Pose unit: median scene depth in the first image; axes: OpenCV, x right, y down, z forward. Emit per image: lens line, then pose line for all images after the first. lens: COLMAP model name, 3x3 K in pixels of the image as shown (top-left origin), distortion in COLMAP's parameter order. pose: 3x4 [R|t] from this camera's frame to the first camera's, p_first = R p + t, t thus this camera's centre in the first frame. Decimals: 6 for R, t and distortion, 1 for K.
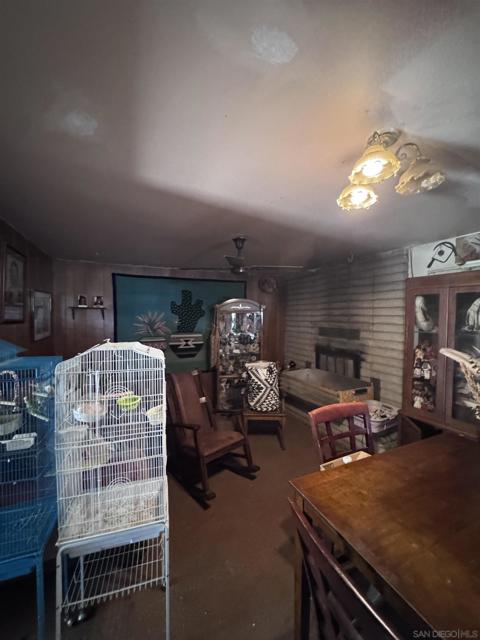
lens RADIAL K [[257.0, 0, 240.4], [0, 257.0, 320.9], [0, 0, 1]] dist [-0.001604, -0.000373]
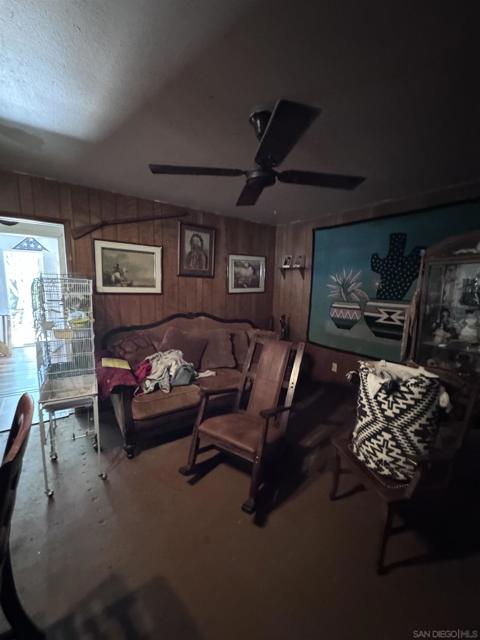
lens RADIAL K [[257.0, 0, 240.4], [0, 257.0, 320.9], [0, 0, 1]] dist [-0.001604, -0.000373]
pose [[0.210762, 0.139229, -0.967572, 0.363995], [-0.043232, 0.990164, 0.133063, 0.028266], [0.976581, 0.013786, 0.214708, 0.513196]]
